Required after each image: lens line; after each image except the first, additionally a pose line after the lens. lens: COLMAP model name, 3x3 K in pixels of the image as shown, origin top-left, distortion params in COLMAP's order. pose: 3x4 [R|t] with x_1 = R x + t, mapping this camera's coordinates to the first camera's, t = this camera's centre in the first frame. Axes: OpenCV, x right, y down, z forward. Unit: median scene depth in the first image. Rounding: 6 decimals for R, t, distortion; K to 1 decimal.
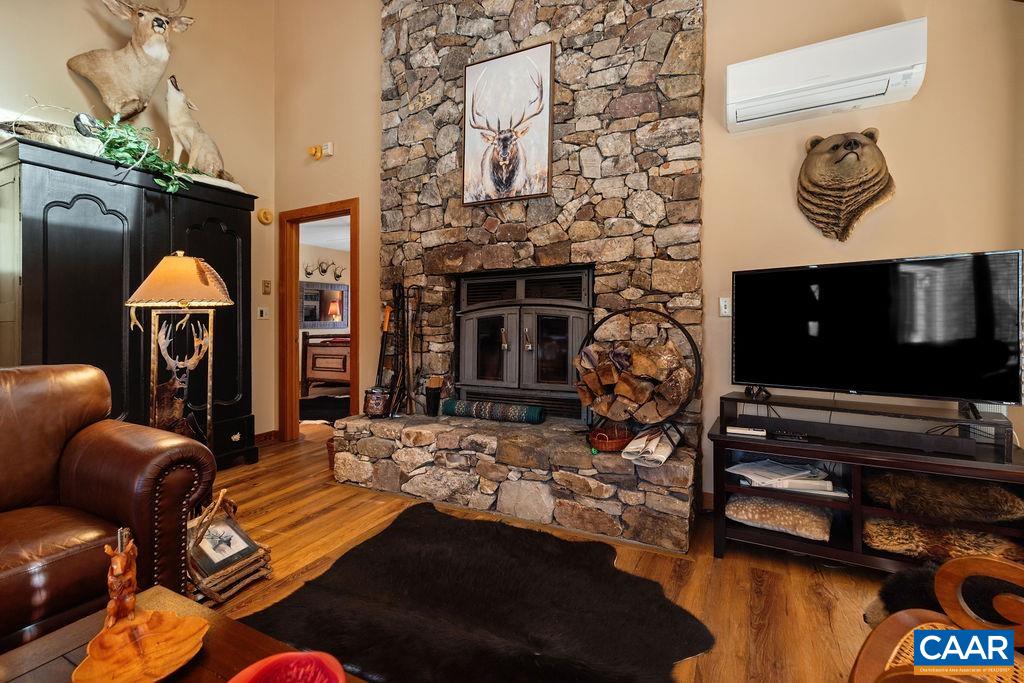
lens RADIAL K [[462.9, 0, 511.7], [0, 462.9, 323.2], [0, 0, 1]] dist [0.003942, -0.000577]
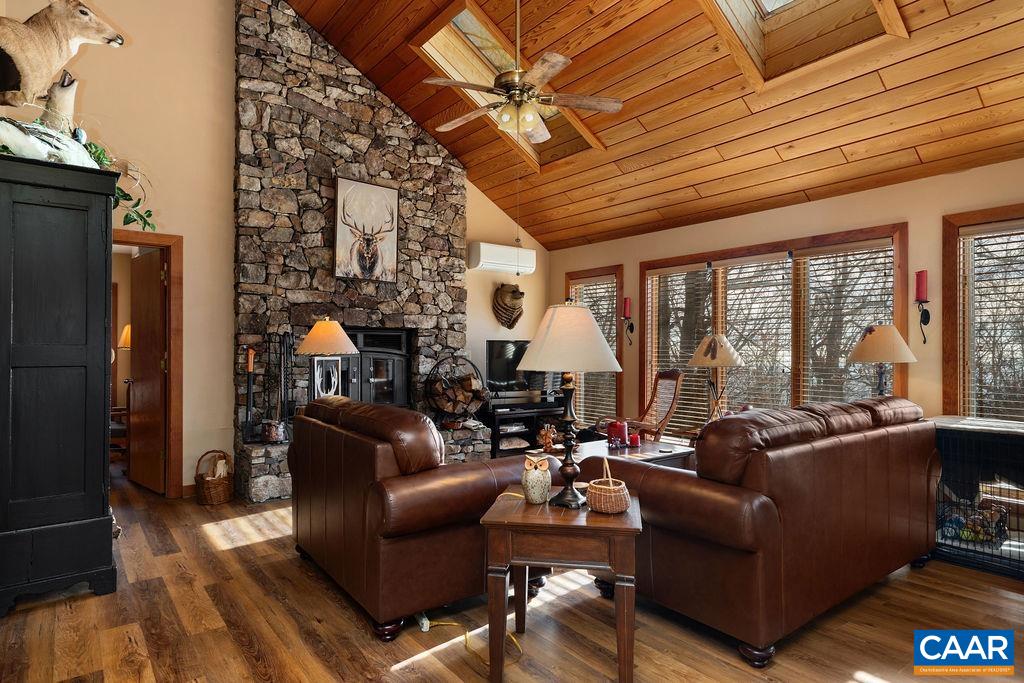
lens RADIAL K [[562.9, 0, 510.3], [0, 562.9, 346.4], [0, 0, 1]] dist [-0.001445, 0.000018]
pose [[0.419658, 0.021350, 0.907431, -1.501399], [-0.002689, 0.999748, -0.022278, -0.018857], [-0.907678, 0.006909, 0.419610, -0.170261]]
